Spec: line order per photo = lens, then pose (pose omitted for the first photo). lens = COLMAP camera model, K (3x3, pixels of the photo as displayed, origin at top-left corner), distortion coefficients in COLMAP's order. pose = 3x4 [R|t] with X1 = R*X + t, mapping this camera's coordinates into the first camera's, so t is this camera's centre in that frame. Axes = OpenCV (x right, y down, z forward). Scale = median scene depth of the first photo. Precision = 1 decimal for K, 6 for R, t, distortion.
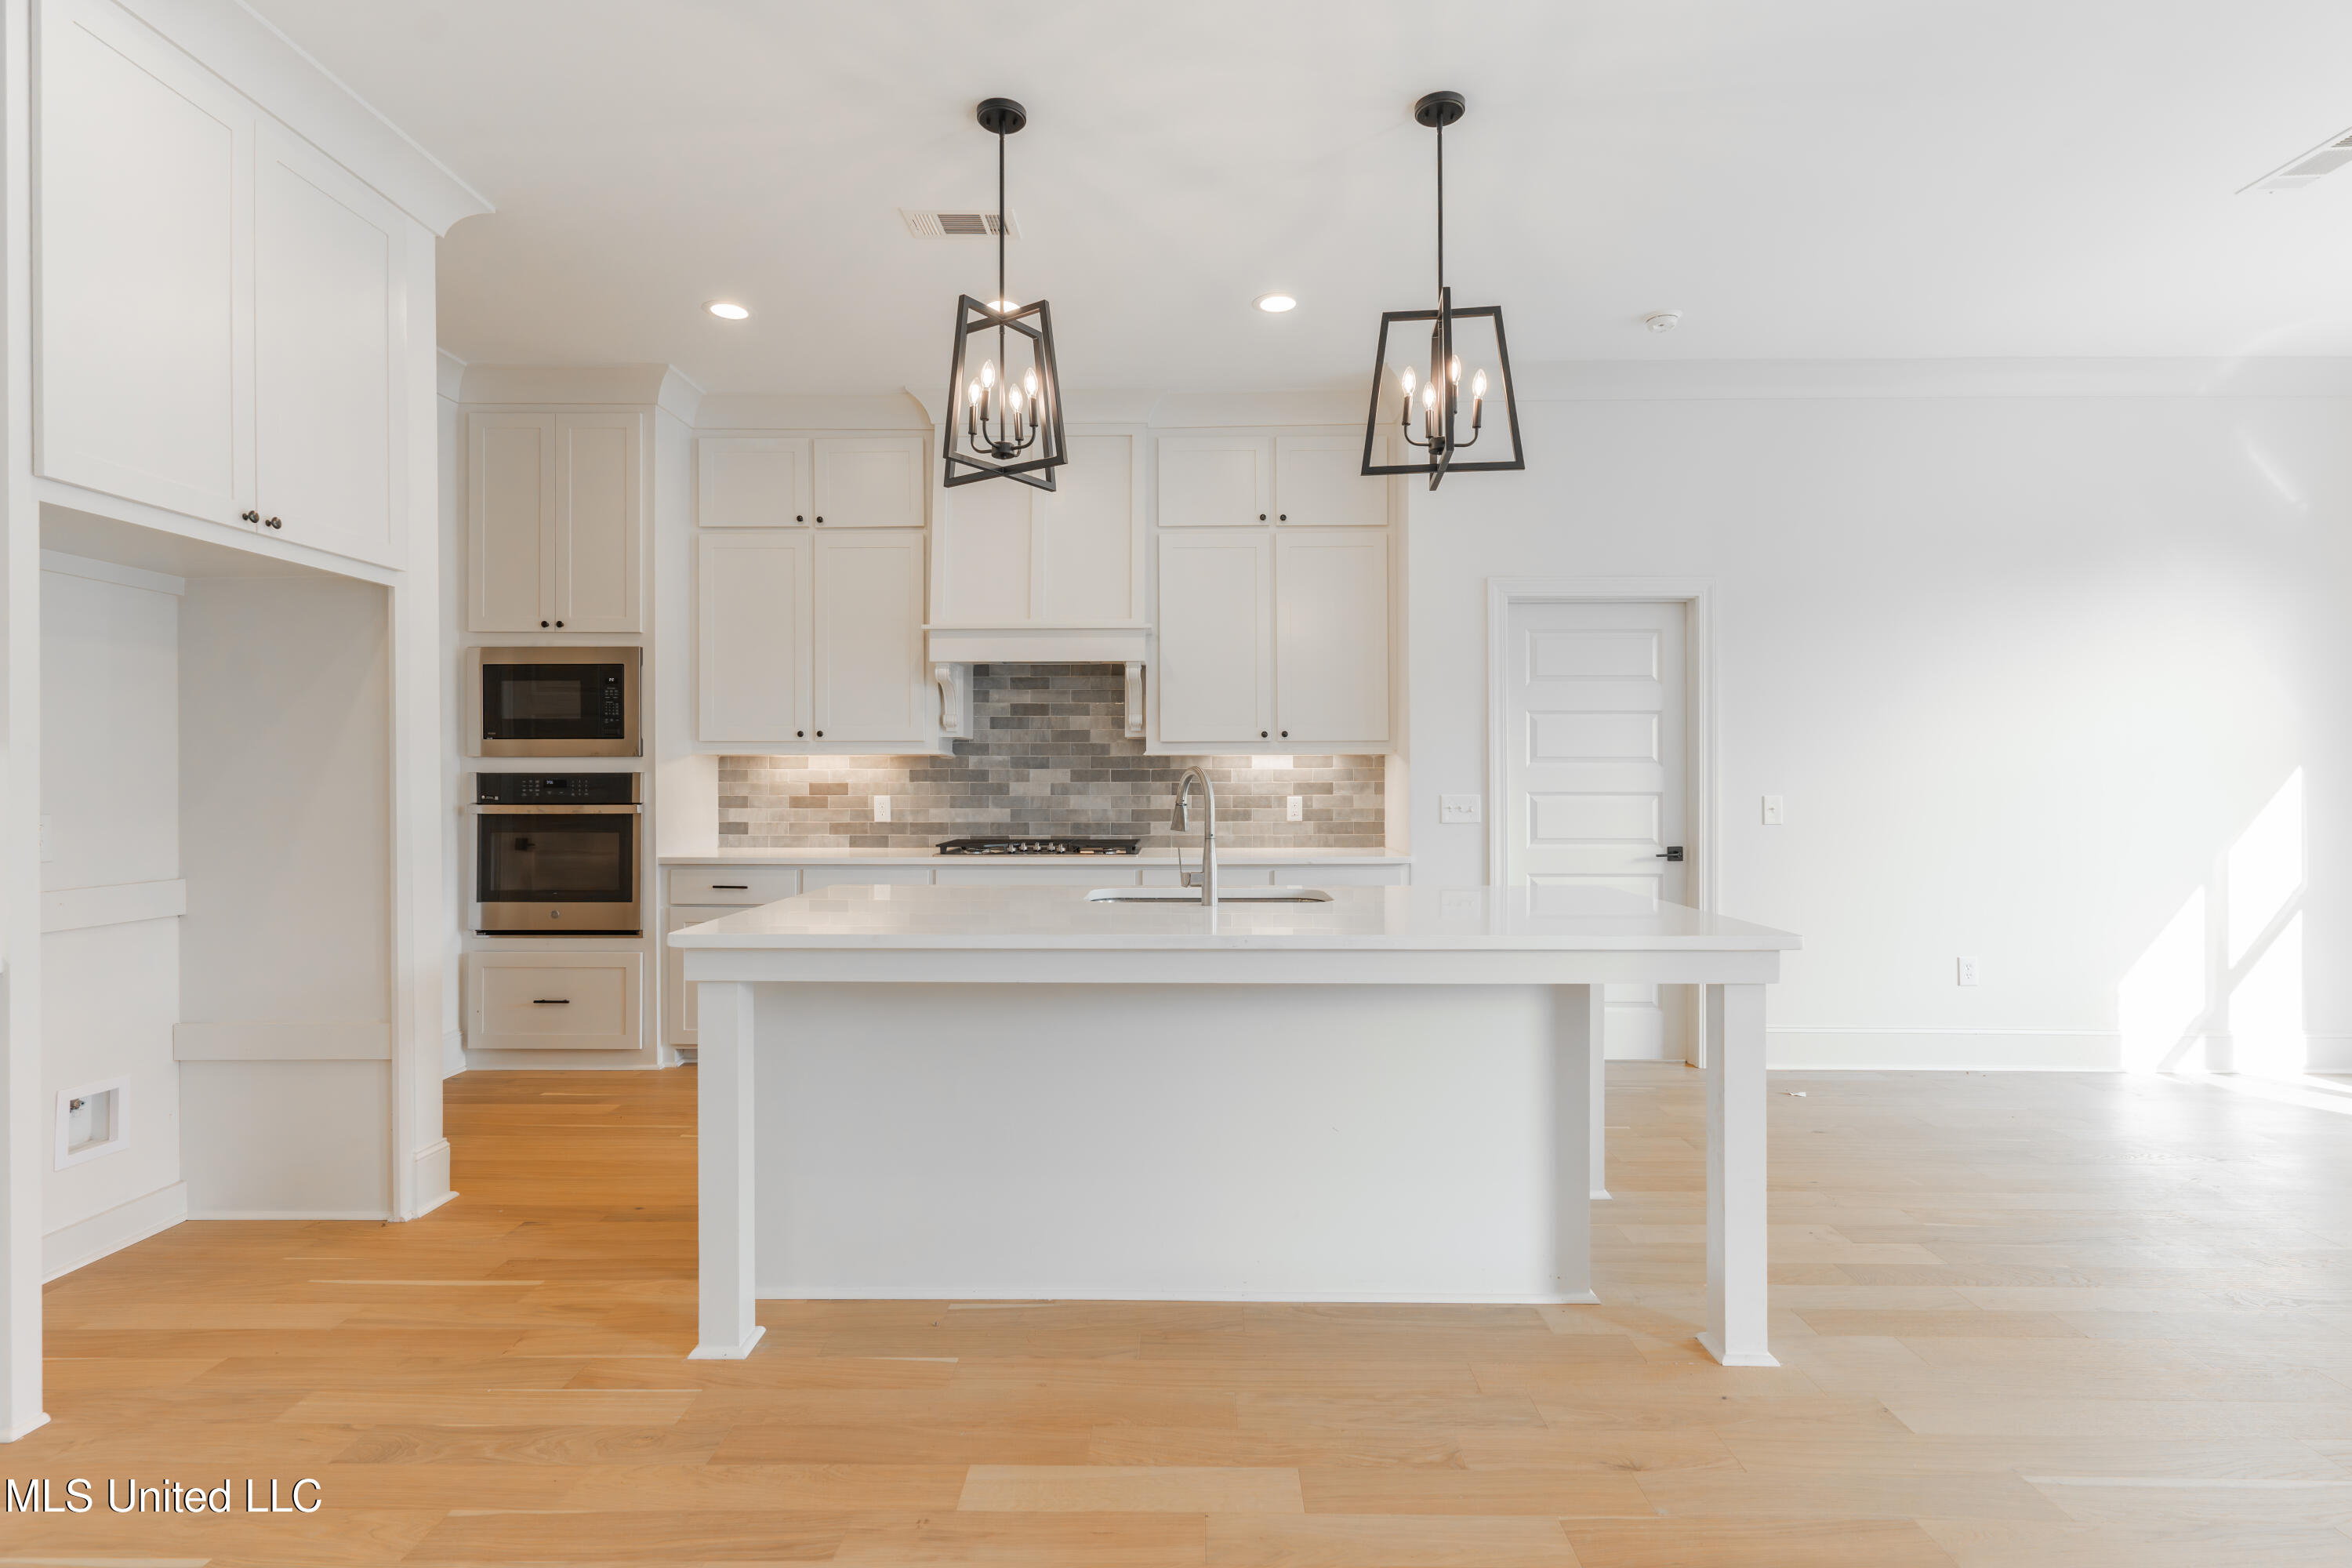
lens RADIAL K [[1146.4, 0, 1188.8], [0, 1146.4, 793.4], [0, 0, 1]] dist [0.002770, -0.000048]
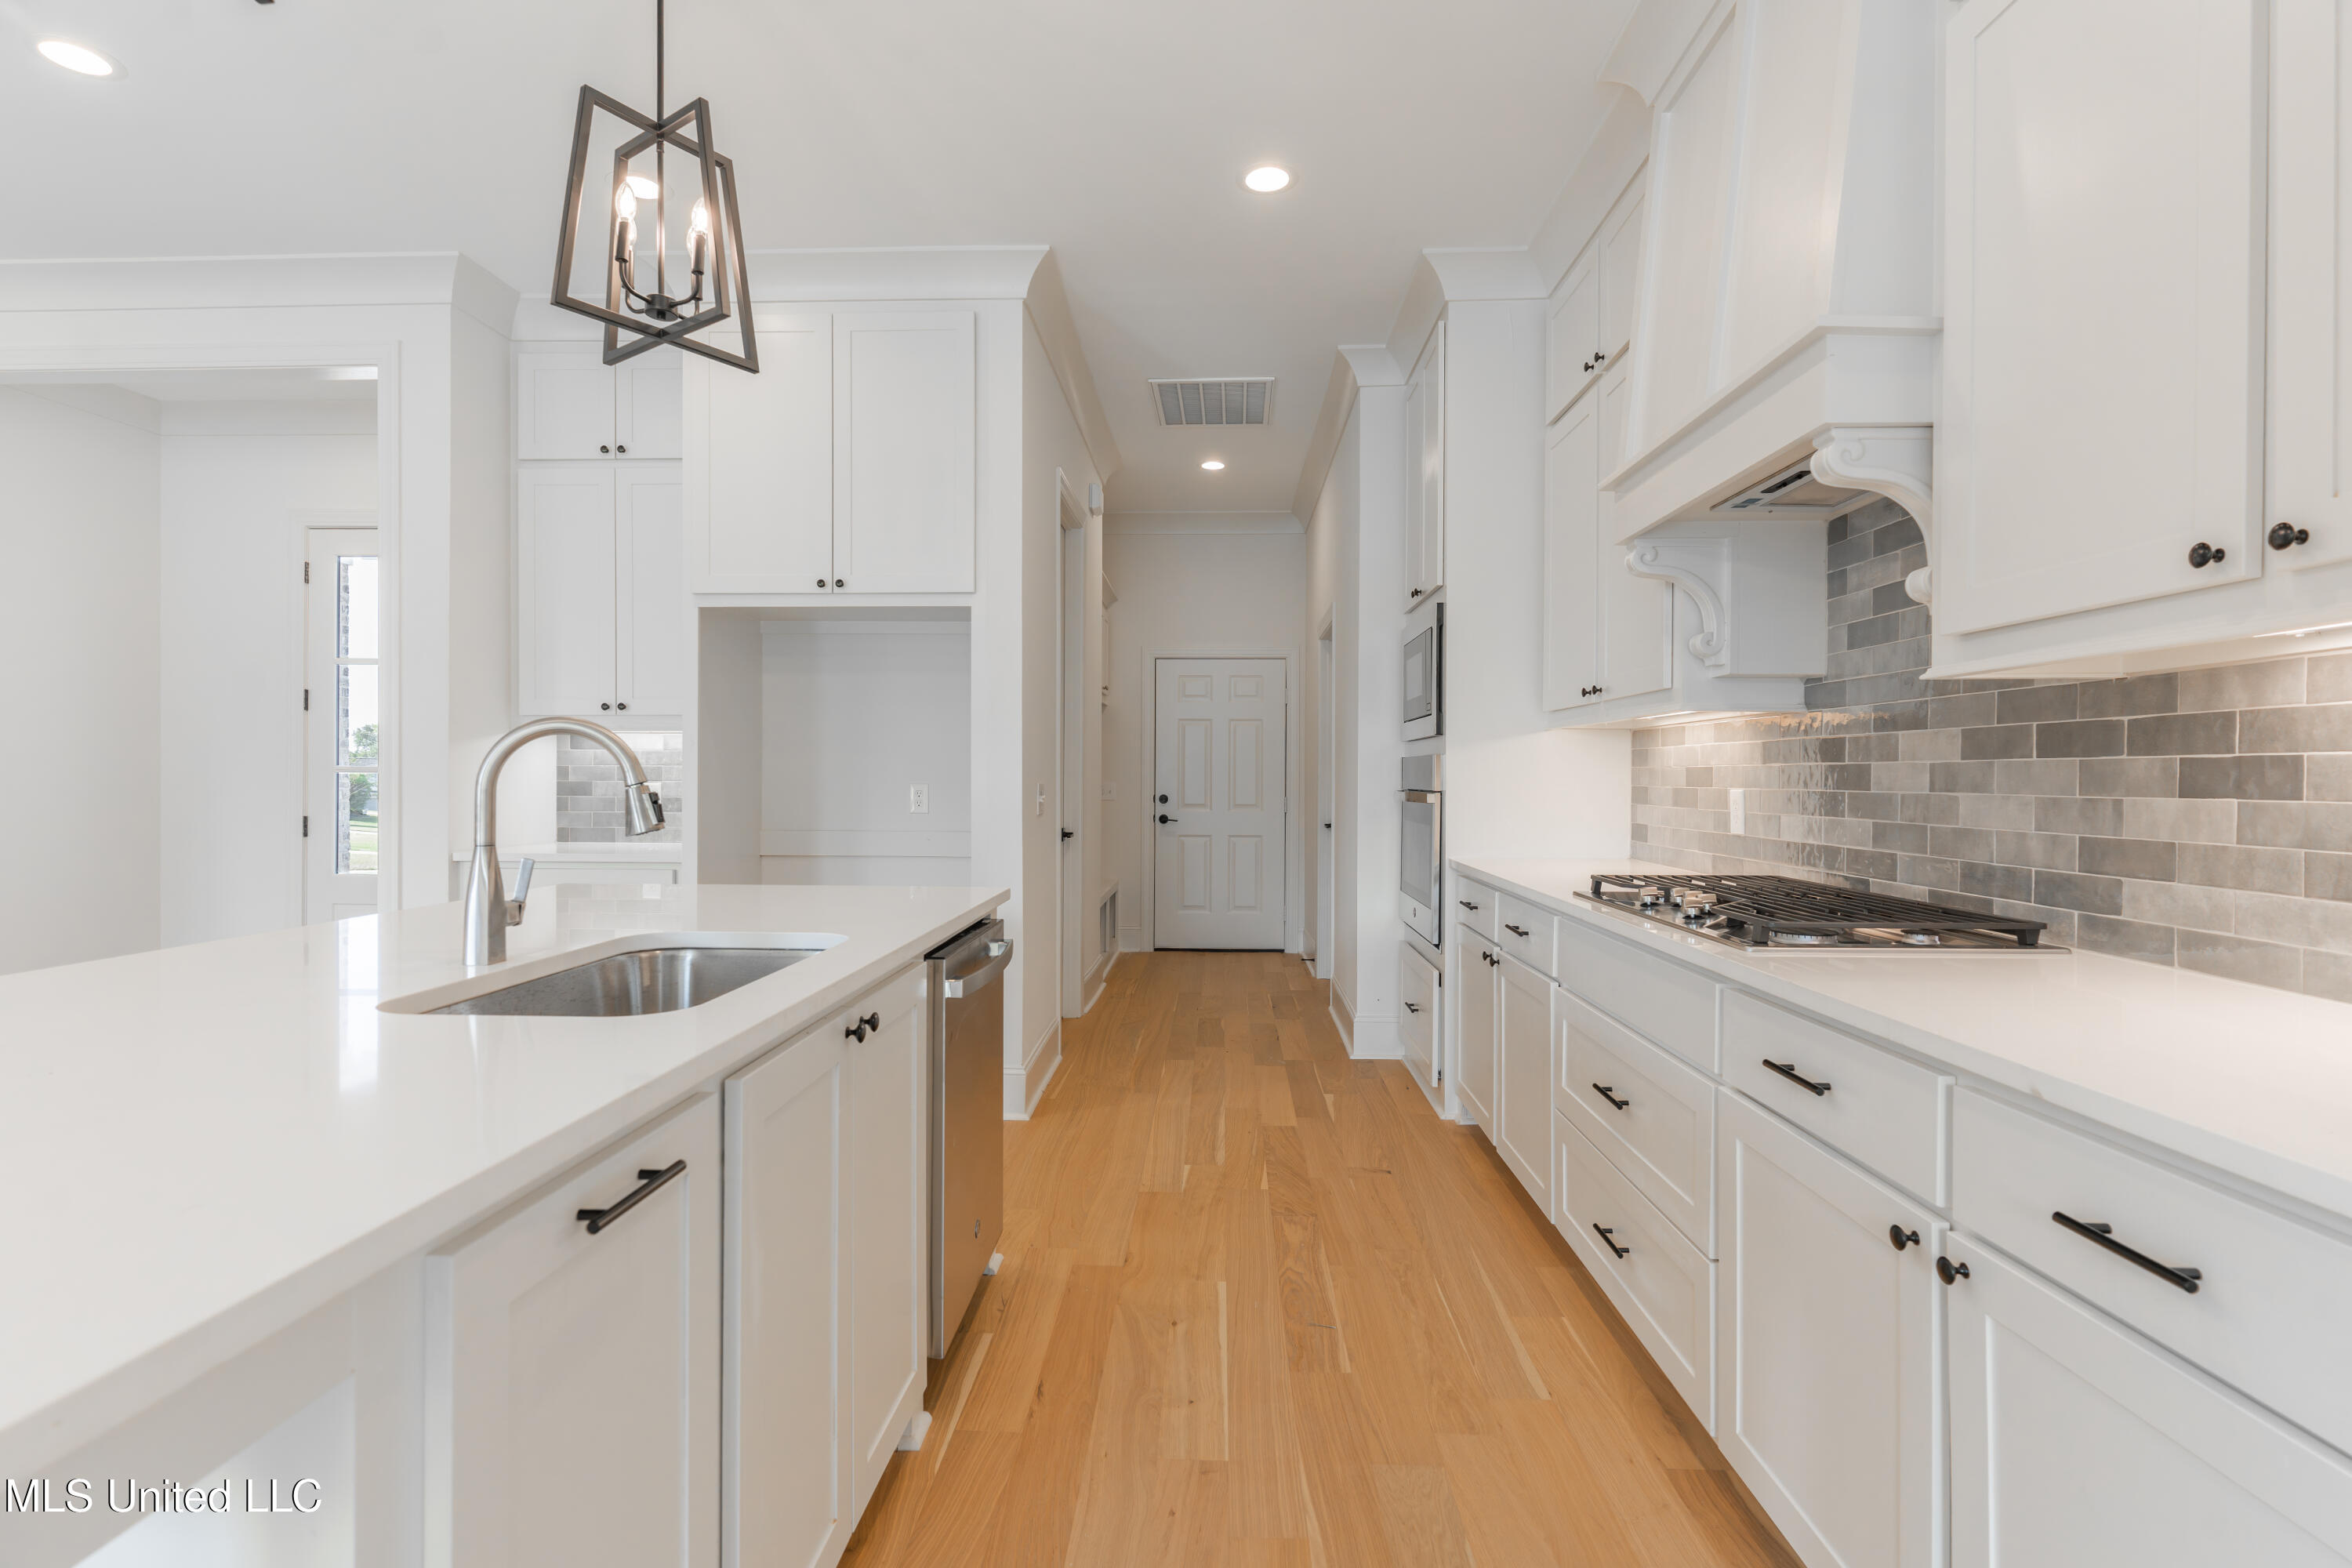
lens RADIAL K [[1146.4, 0, 1167.0], [0, 1146.4, 780.8], [0, 0, 1]] dist [0.002770, -0.000048]
pose [[-0.058013, 0.005121, -0.998303, 0.312965], [-0.015625, 0.999860, 0.006037, -0.000793], [0.998194, 0.015949, -0.057925, 0.749850]]
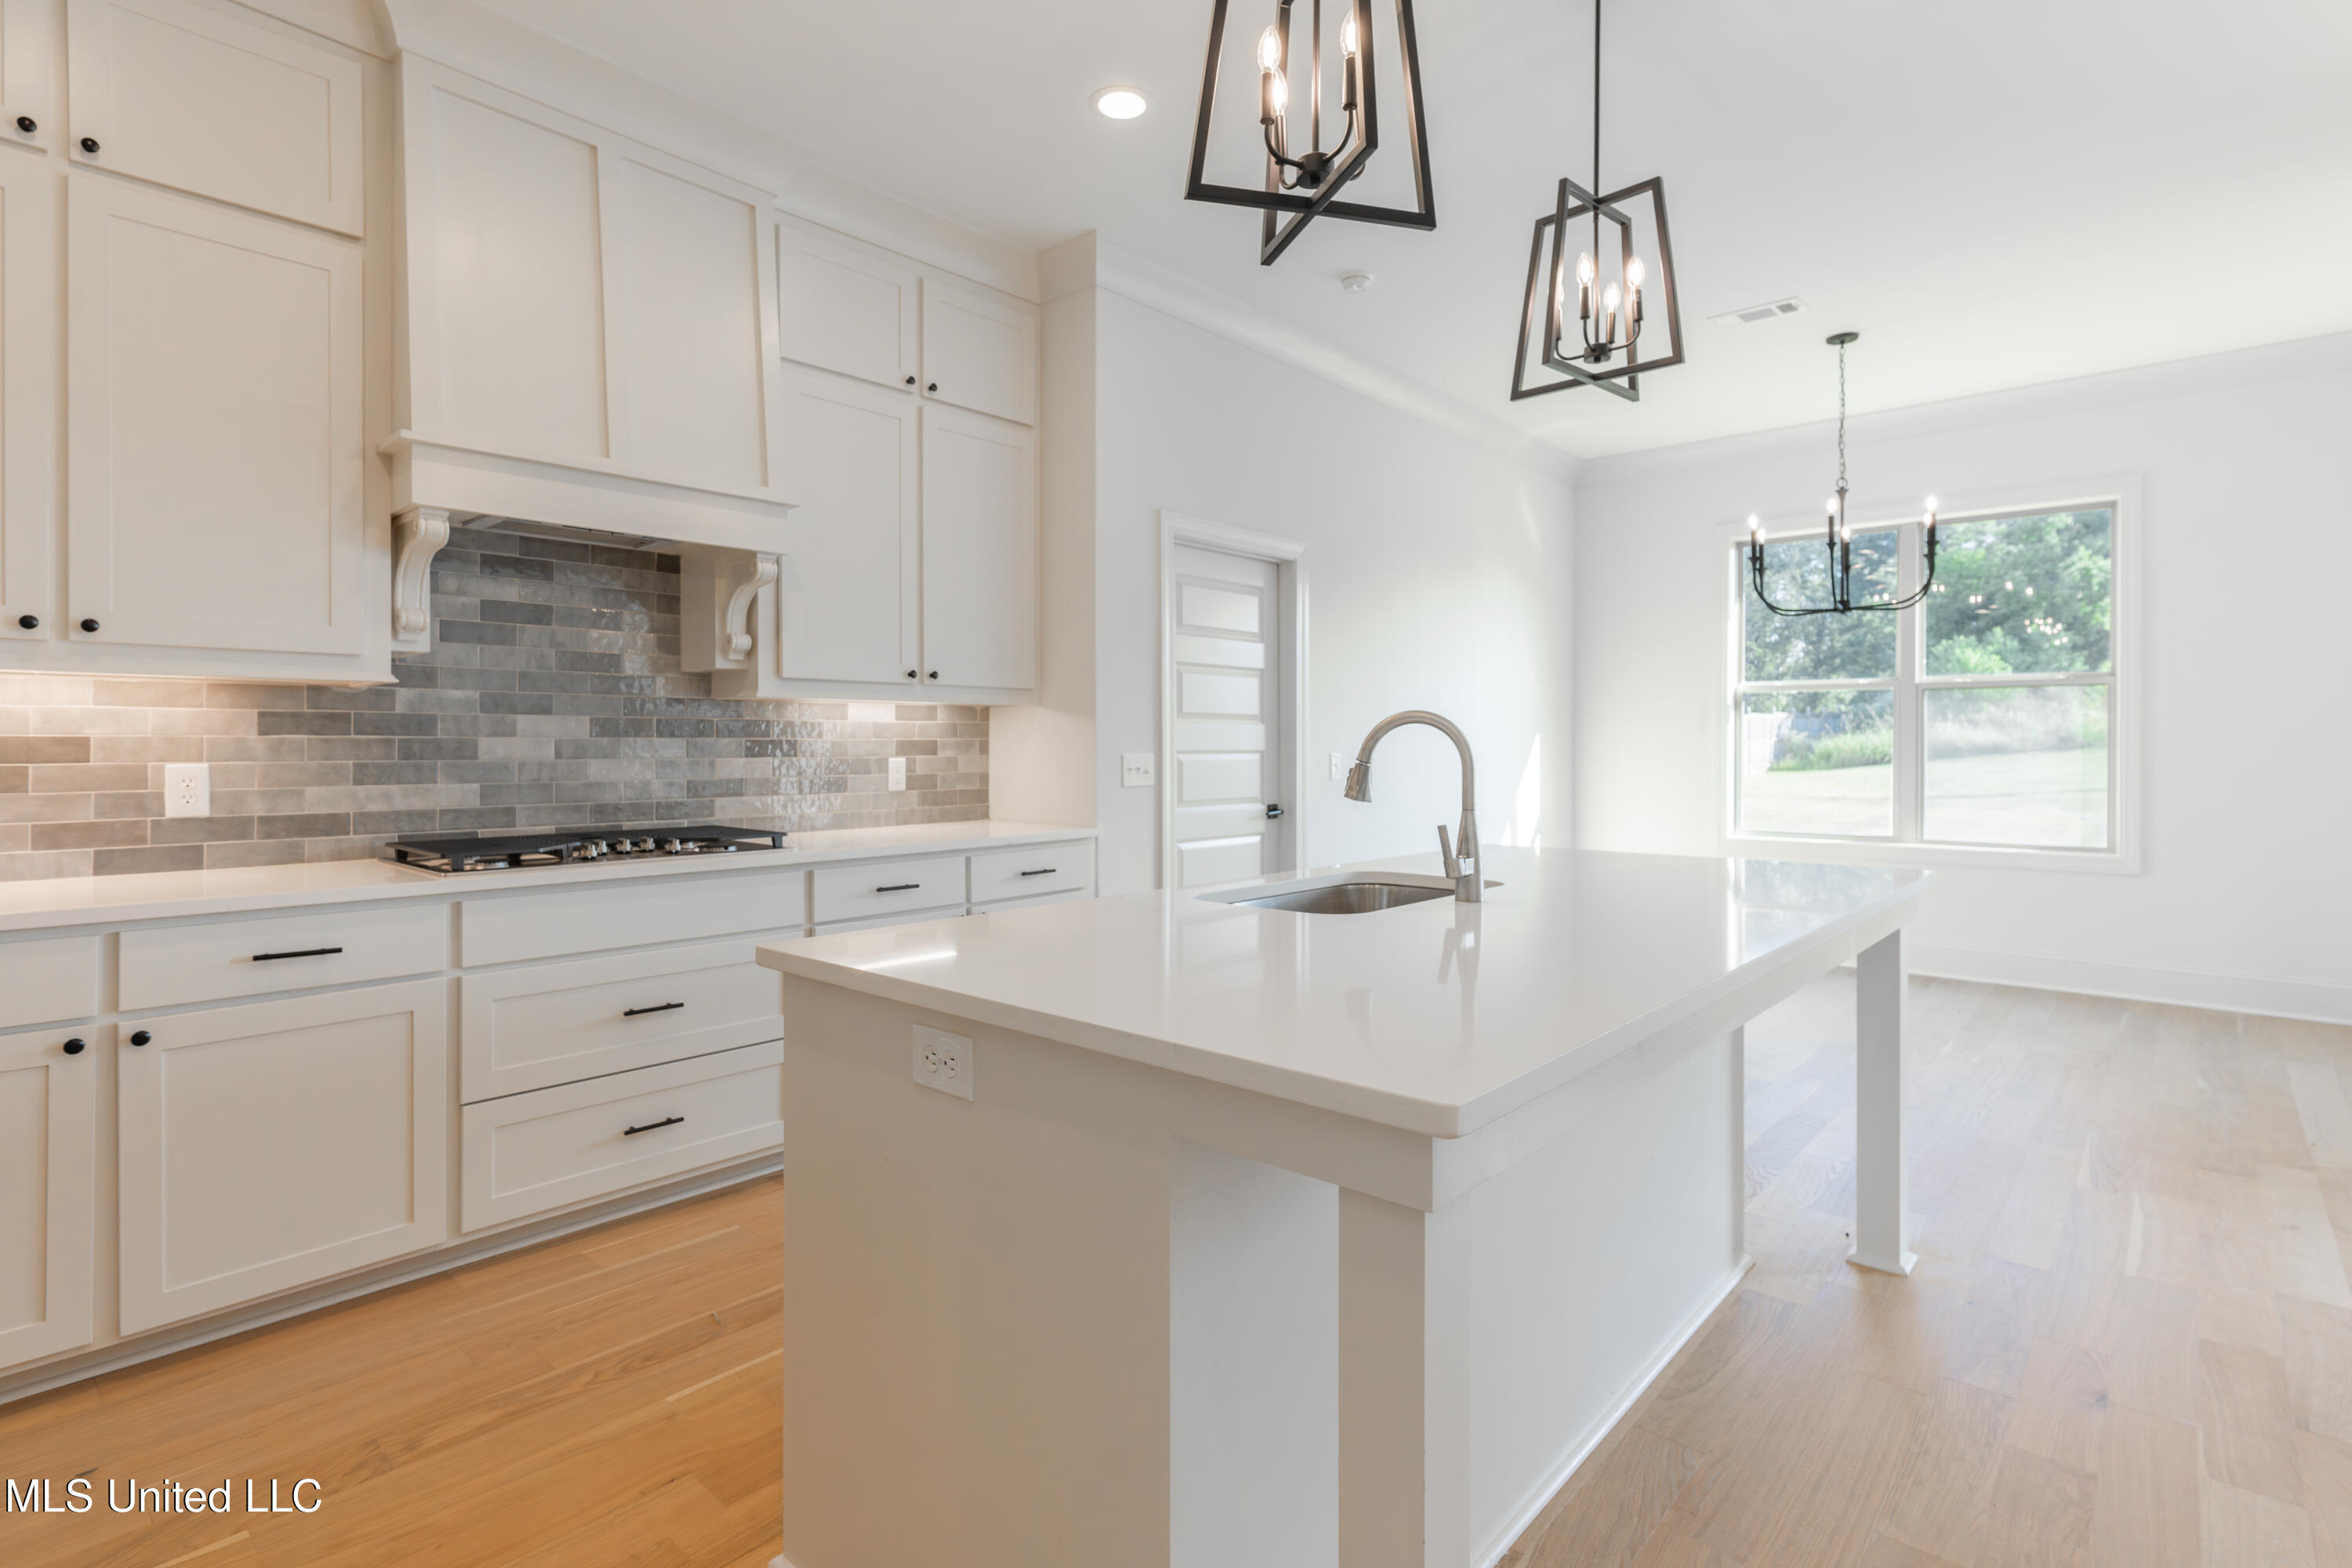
lens RADIAL K [[1146.4, 0, 1187.9], [0, 1146.4, 748.4], [0, 0, 1]] dist [0.002770, -0.000048]
pose [[0.656713, -0.001379, 0.754139, -0.355189], [0.010360, 0.999920, -0.007194, 0.003671], [-0.754069, 0.012537, 0.656675, 0.361882]]
